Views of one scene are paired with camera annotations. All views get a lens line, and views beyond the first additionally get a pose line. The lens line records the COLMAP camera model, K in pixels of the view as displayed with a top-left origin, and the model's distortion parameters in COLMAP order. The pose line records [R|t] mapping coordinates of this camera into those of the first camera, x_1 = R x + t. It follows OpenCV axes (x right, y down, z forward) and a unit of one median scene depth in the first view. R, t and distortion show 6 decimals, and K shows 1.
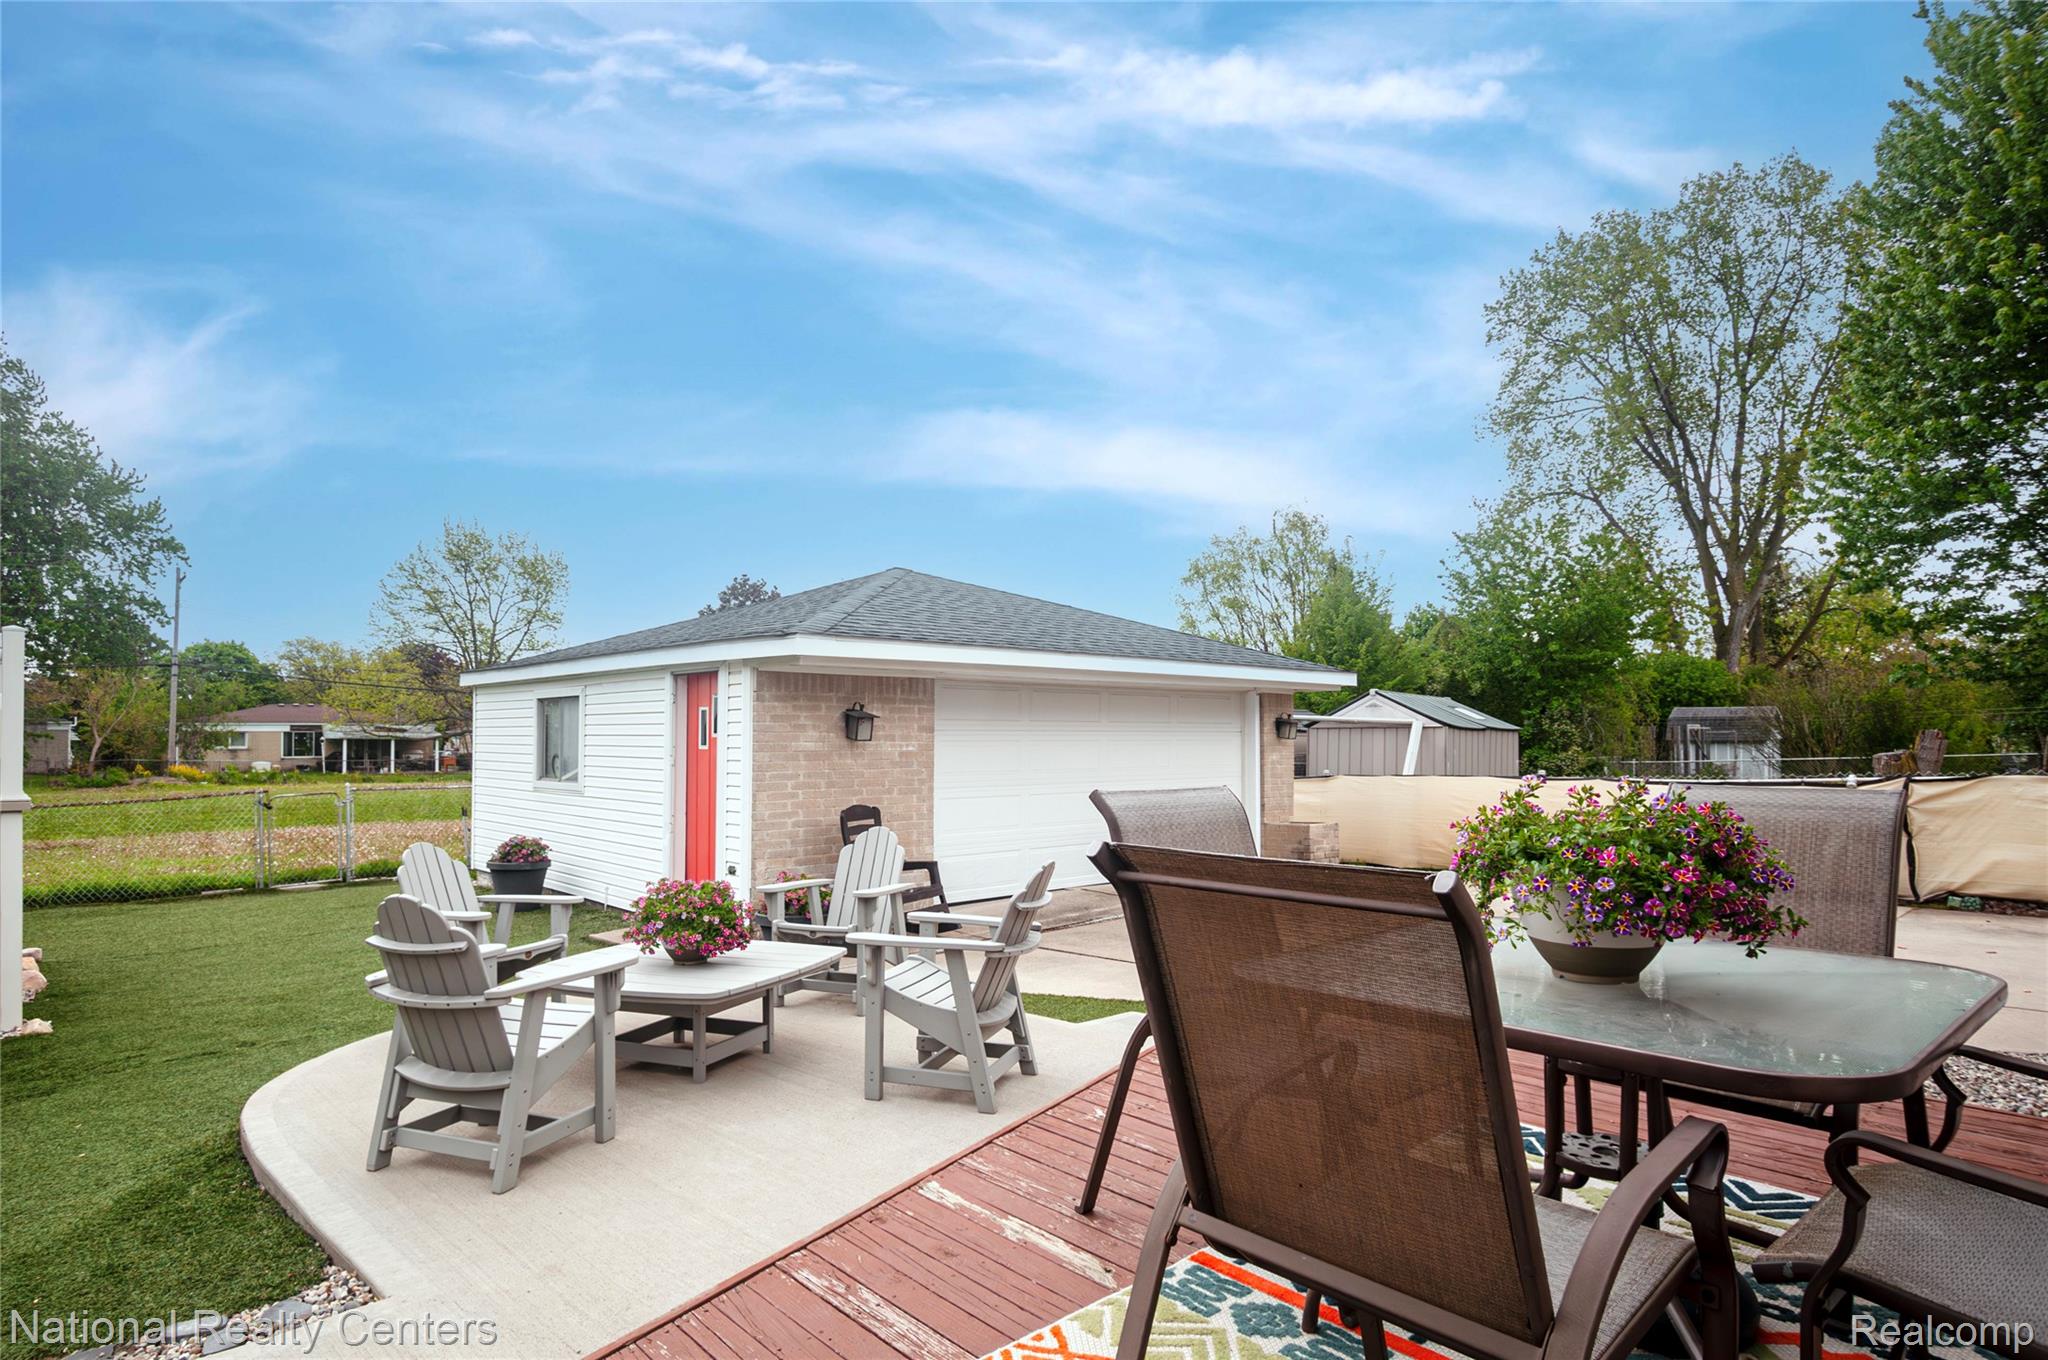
lens RADIAL K [[1108.2, 0, 1024.0], [0, 1108.2, 680.0], [0, 0, 1]] dist [-0.023139, -0.000962]
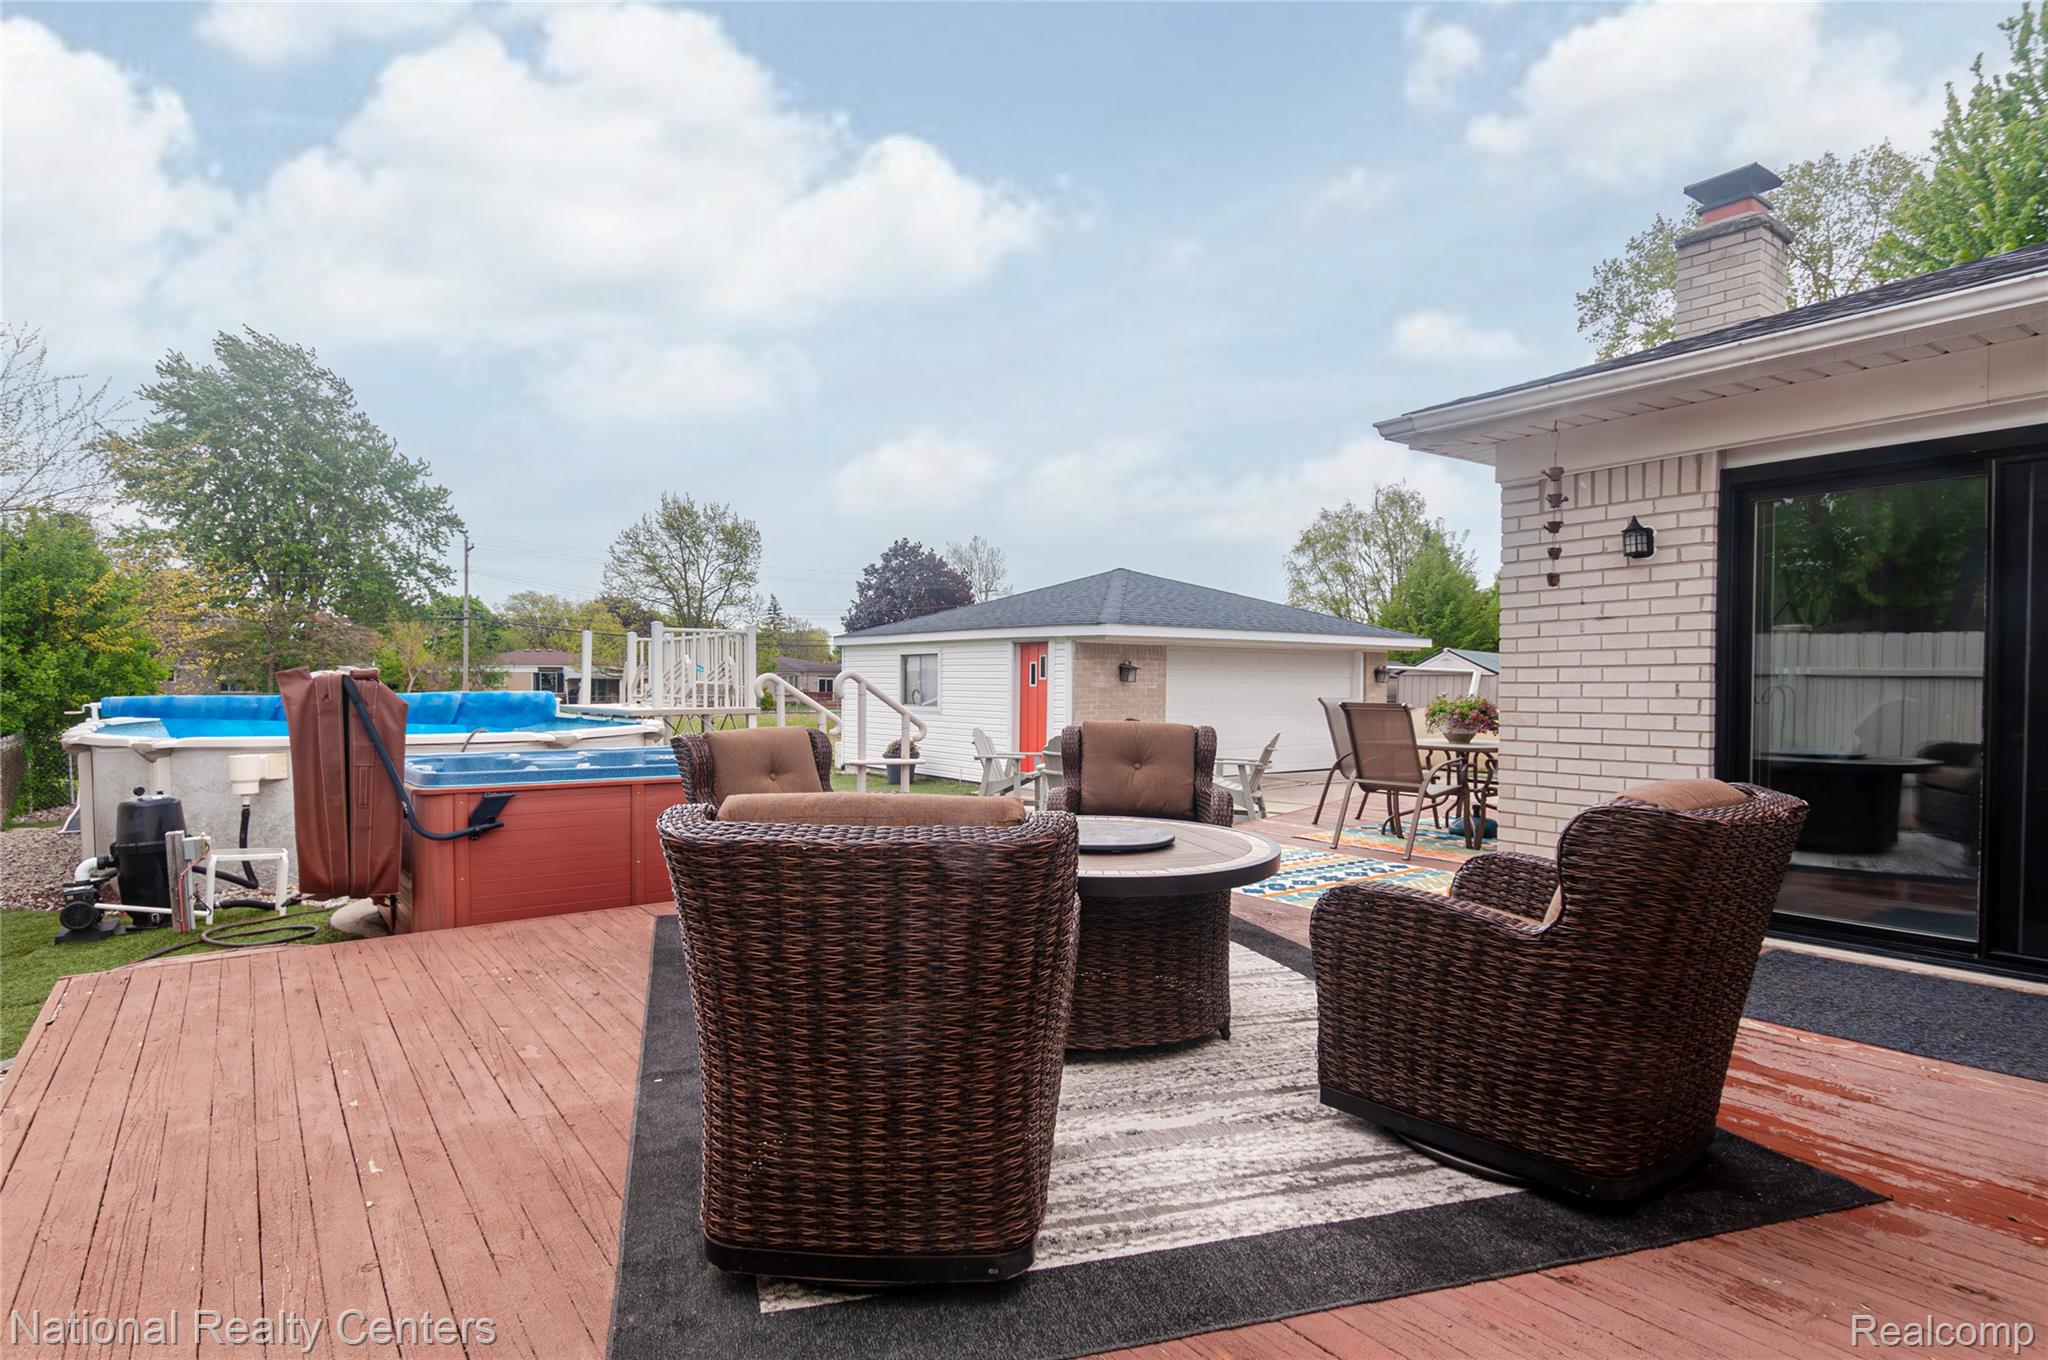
lens RADIAL K [[1026.2, 0, 1024.0], [0, 1026.2, 680.0], [0, 0, 1]] dist [0.000049, 0.001087]
pose [[0.994477, 0.006162, -0.104777, -0.031656], [-0.000713, 0.998649, 0.051964, -0.007128], [0.104956, -0.051603, 0.993137, -0.137233]]
